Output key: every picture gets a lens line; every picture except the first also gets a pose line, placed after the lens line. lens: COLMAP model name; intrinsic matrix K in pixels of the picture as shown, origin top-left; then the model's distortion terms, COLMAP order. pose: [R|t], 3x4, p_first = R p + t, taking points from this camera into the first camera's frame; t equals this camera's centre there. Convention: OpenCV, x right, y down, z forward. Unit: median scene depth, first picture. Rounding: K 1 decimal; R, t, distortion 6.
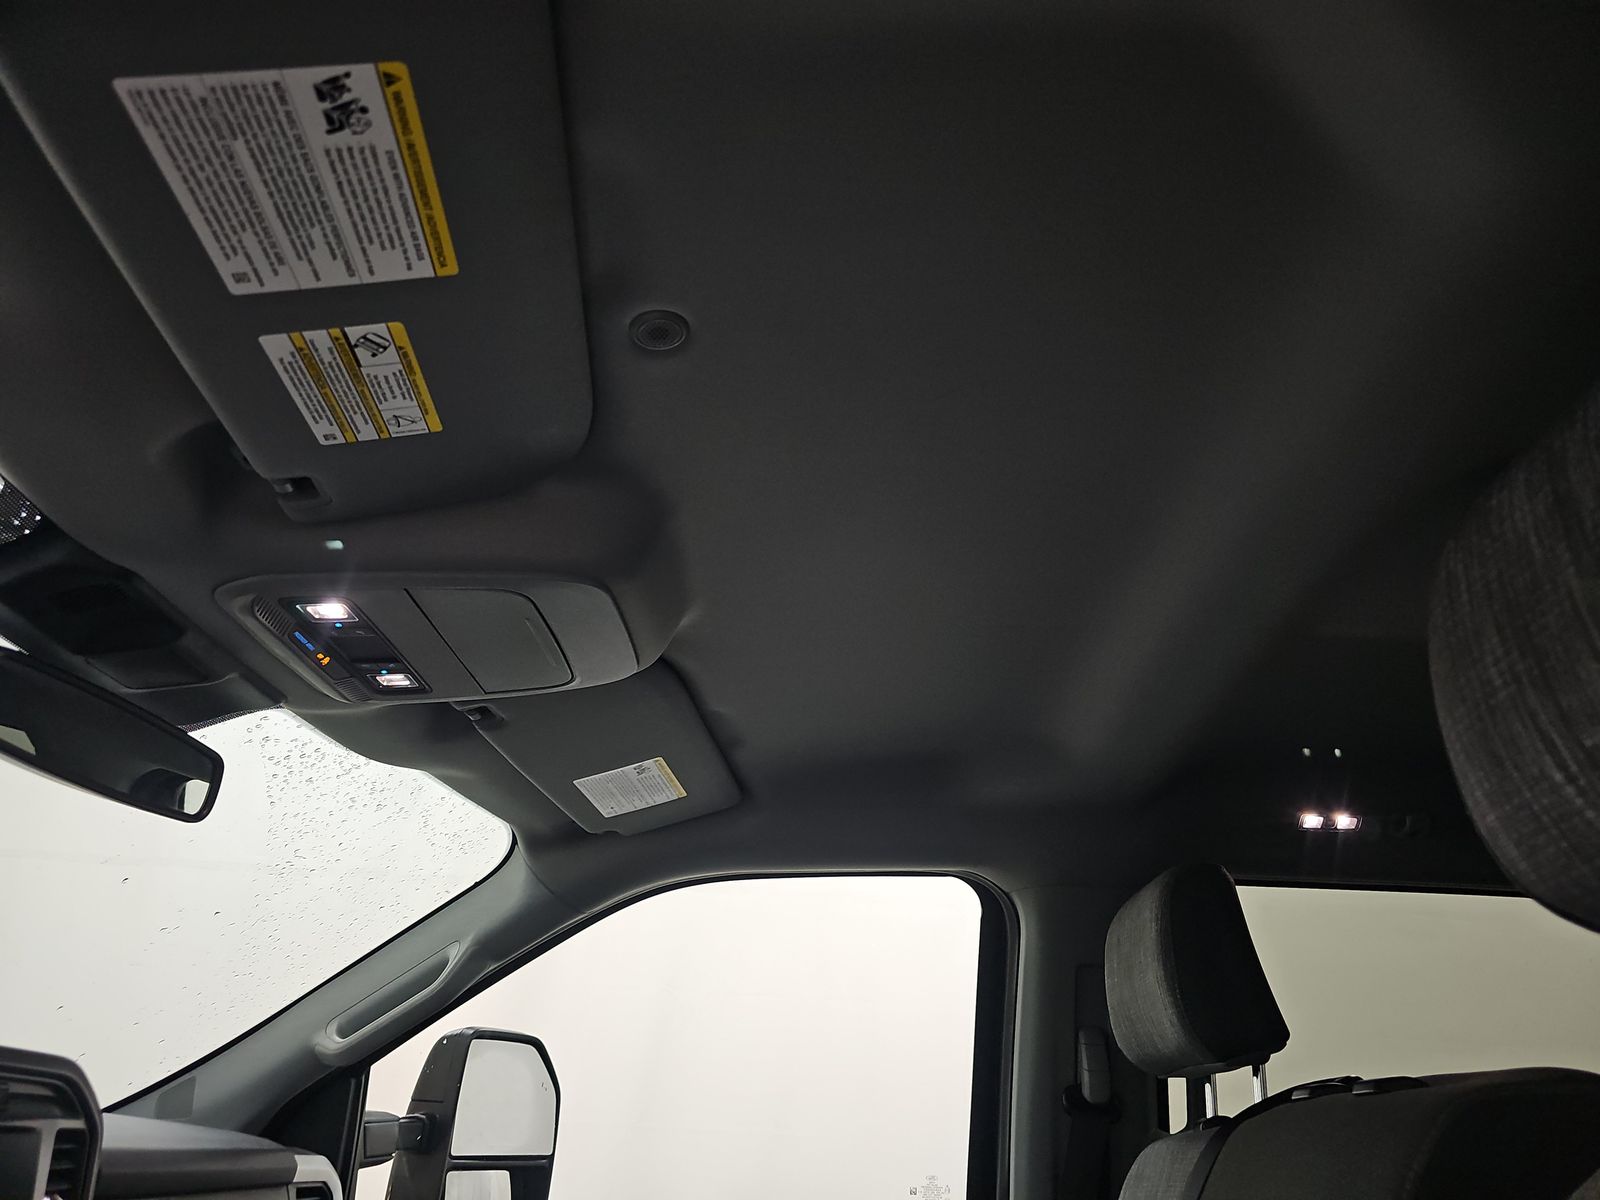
lens RADIAL K [[1064.6, 0, 797.3], [0, 1064.6, 601.7], [0, 0, 1]] dist [0.022318, -0.001899]
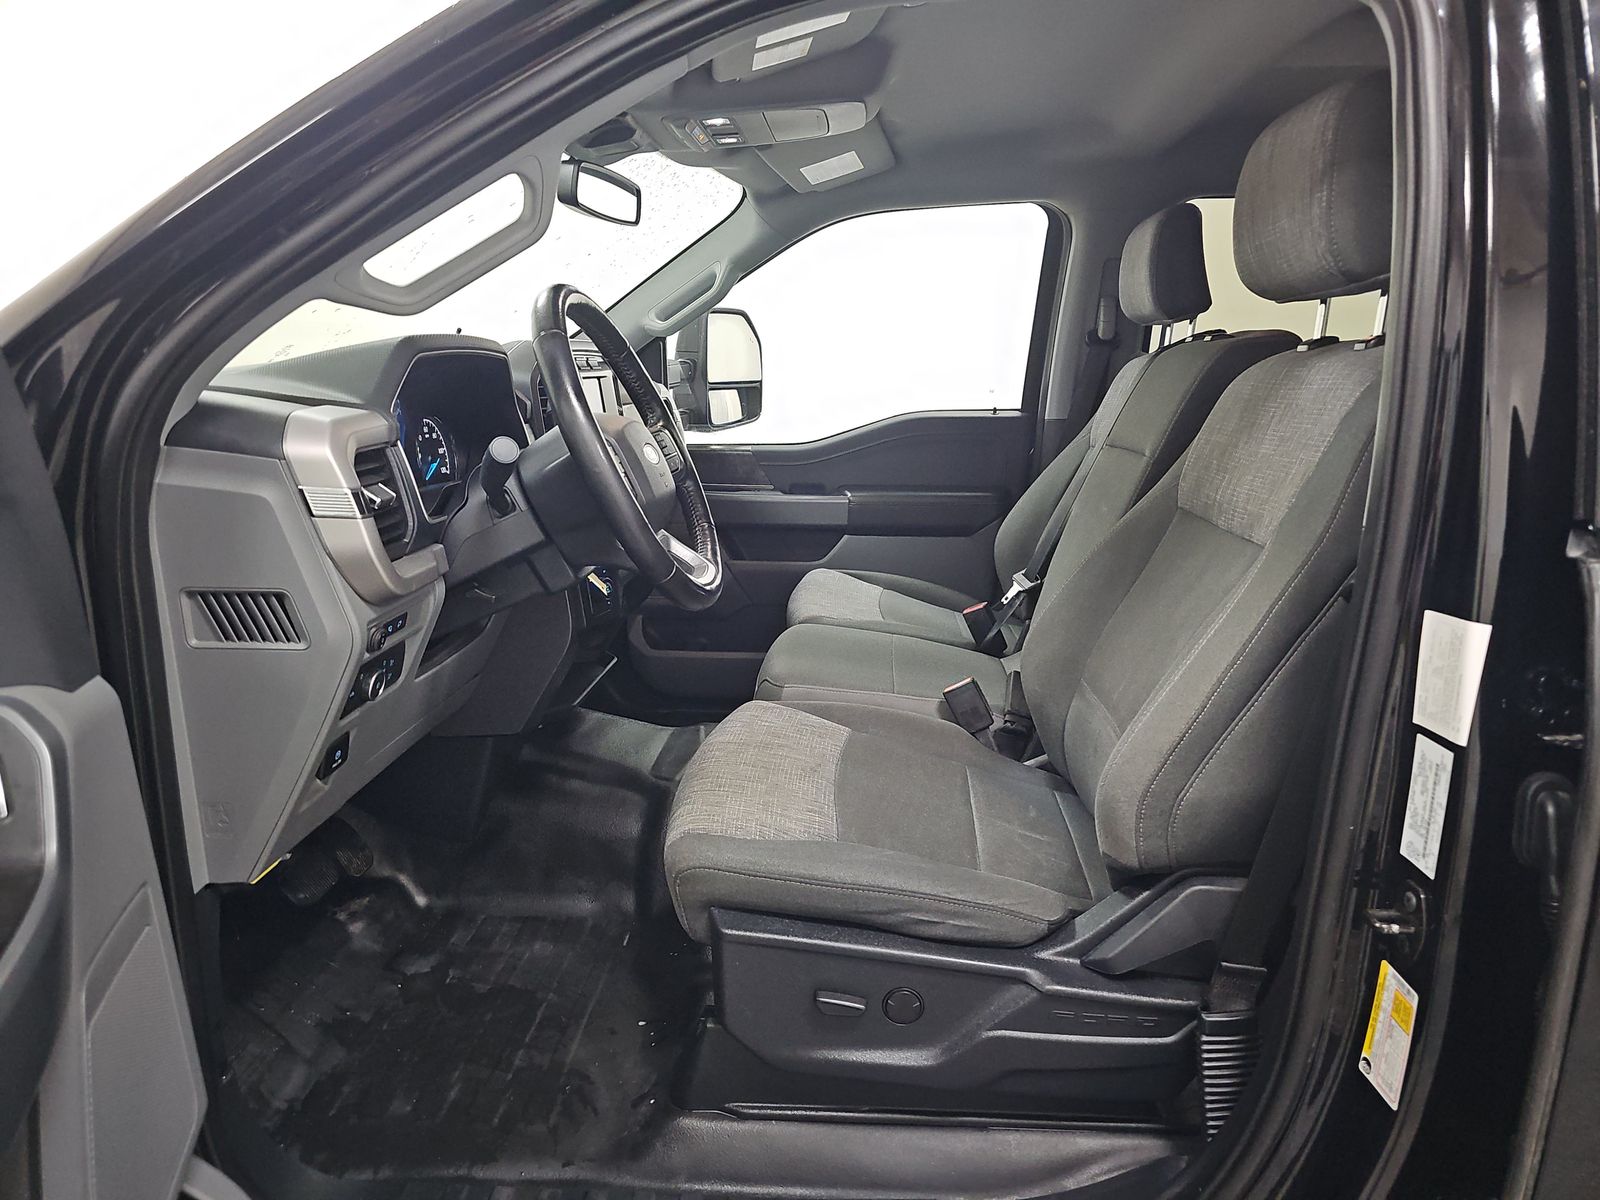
lens RADIAL K [[1064.6, 0, 799.1], [0, 1064.6, 600.1], [0, 0, 1]] dist [0.022318, -0.001899]
pose [[0.998527, -0.024553, -0.048374, -0.130057], [0.049471, 0.778015, 0.626294, -0.288776], [0.022258, -0.627765, 0.778085, -0.573528]]
